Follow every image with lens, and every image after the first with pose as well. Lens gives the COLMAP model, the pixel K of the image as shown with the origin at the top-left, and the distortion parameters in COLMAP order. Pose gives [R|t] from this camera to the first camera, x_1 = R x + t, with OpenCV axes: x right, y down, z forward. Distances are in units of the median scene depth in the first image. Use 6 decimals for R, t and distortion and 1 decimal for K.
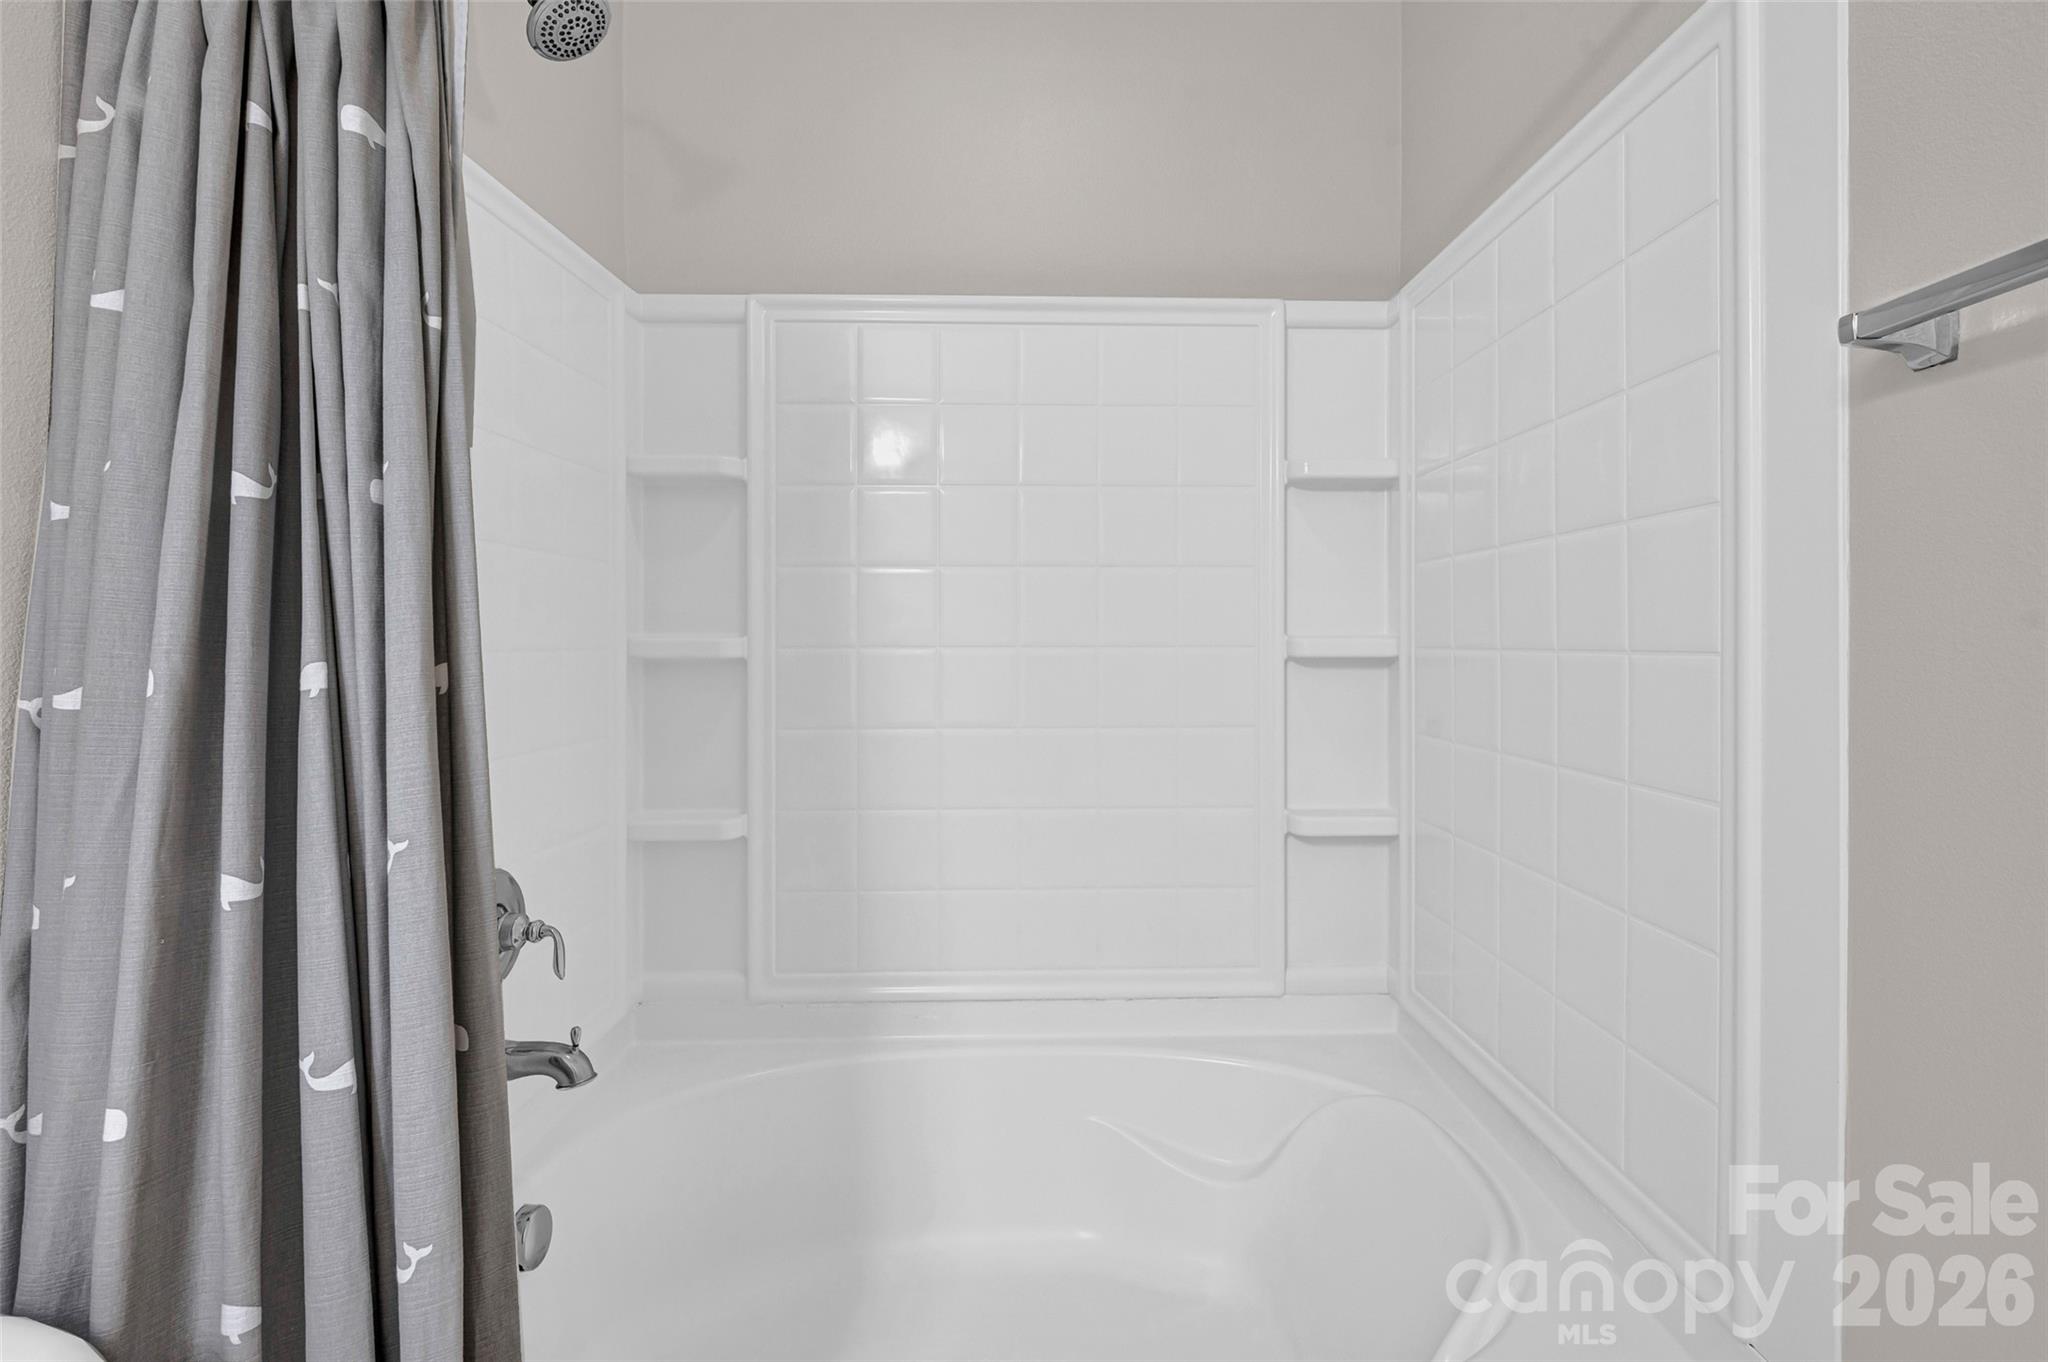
lens RADIAL K [[891.8, 0, 1055.9], [0, 891.8, 644.9], [0, 0, 1]] dist [0.015935, 0.000609]
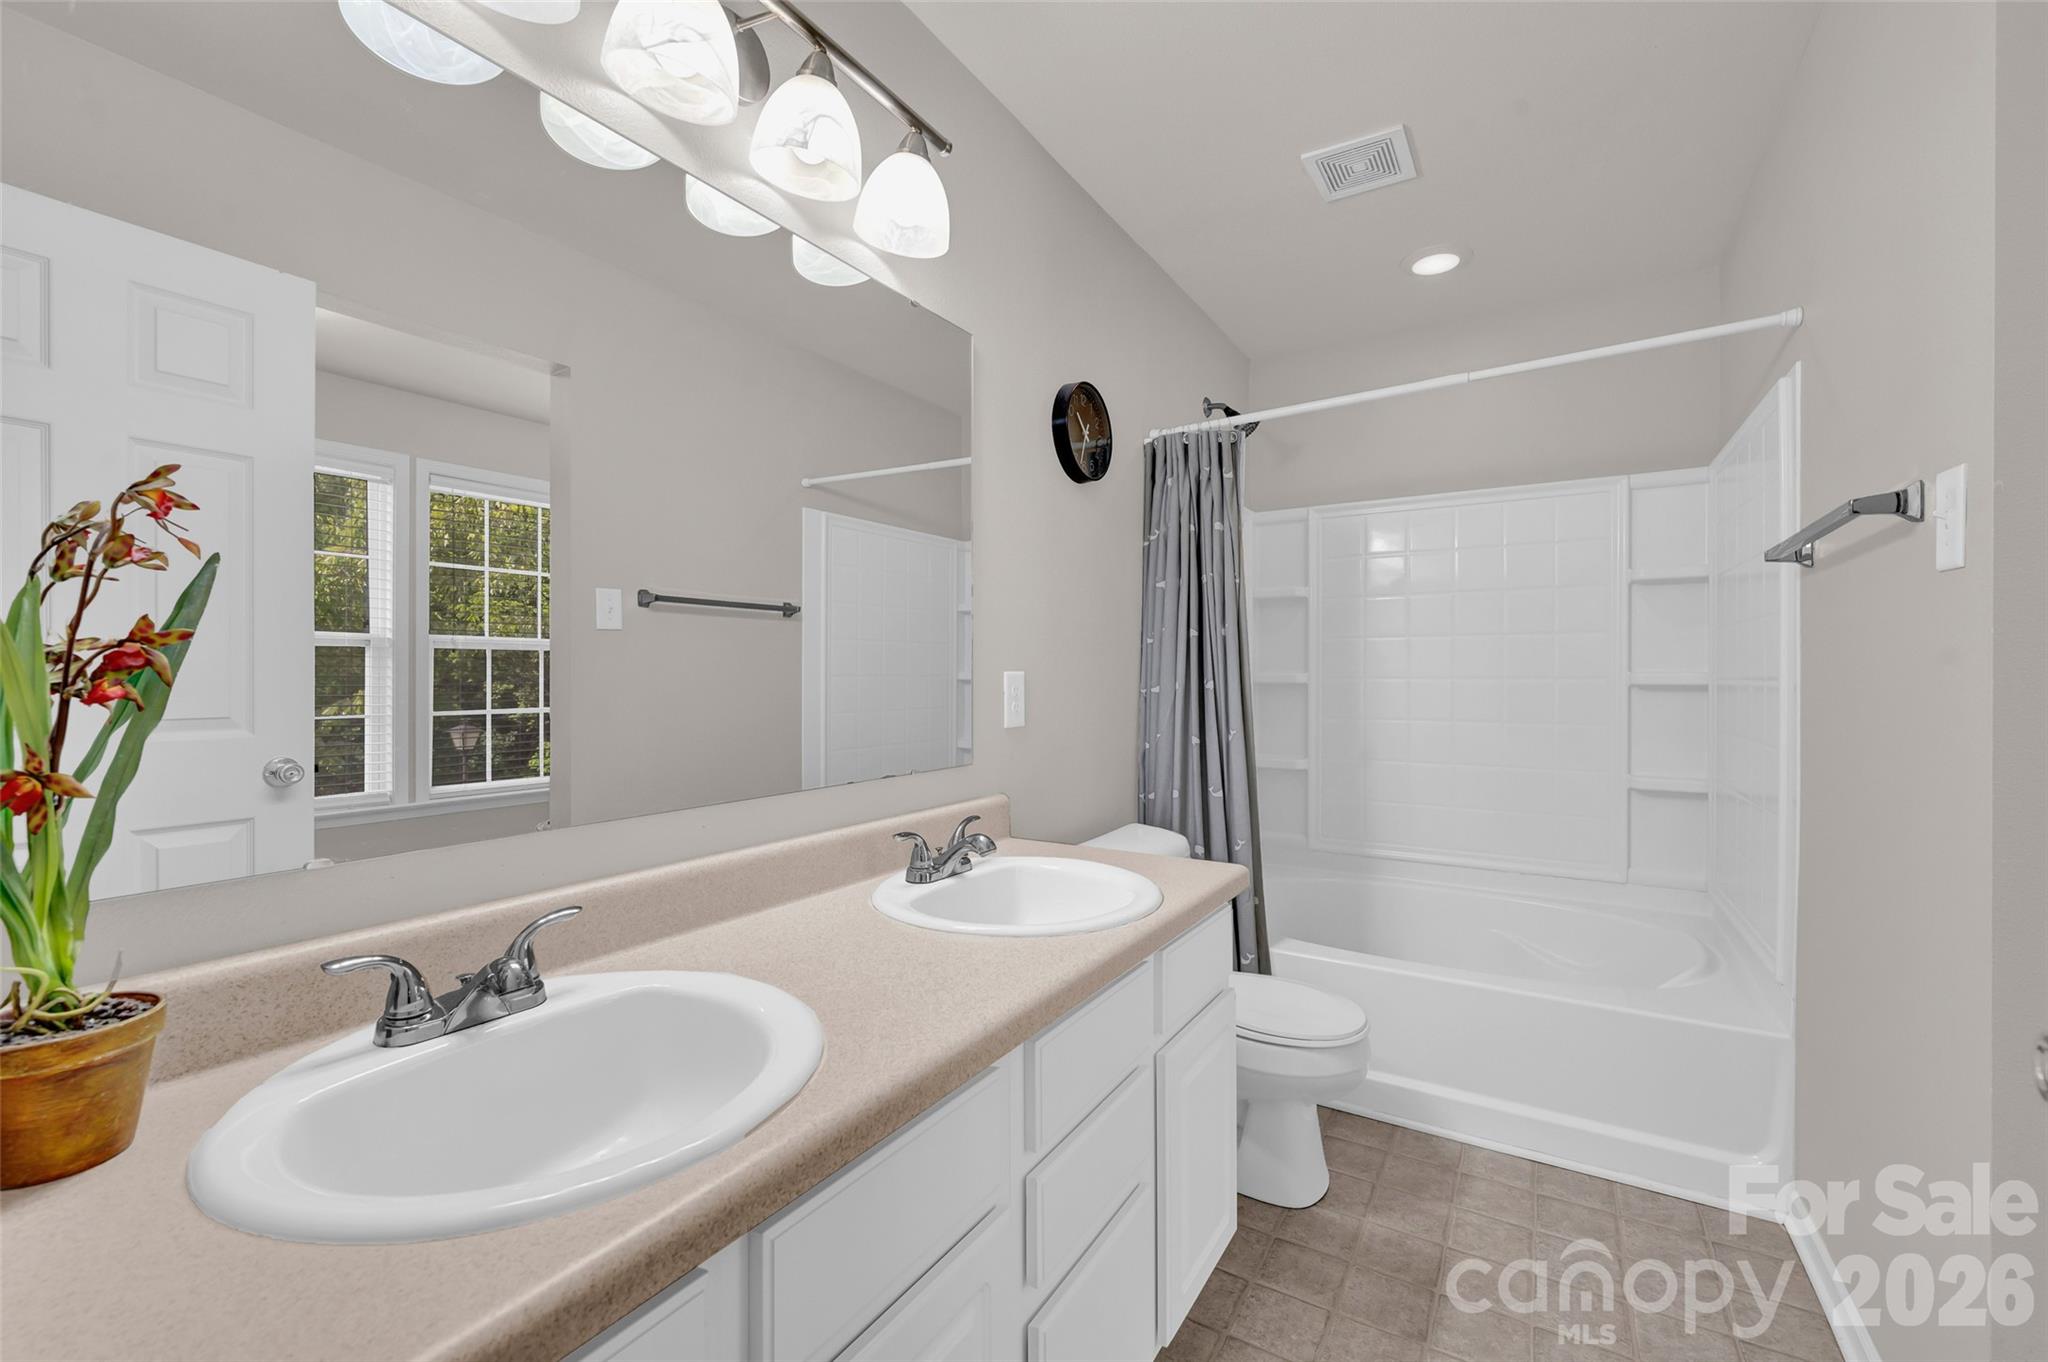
lens RADIAL K [[847.8, 0, 1027.0], [0, 847.8, 680.0], [0, 0, 1]] dist [-0.003296, 0.001415]
pose [[0.832771, 0.003417, -0.553607, 0.428022], [-0.003915, 0.999992, 0.000283, 0.018504], [0.553604, 0.001931, 0.832778, -2.134193]]
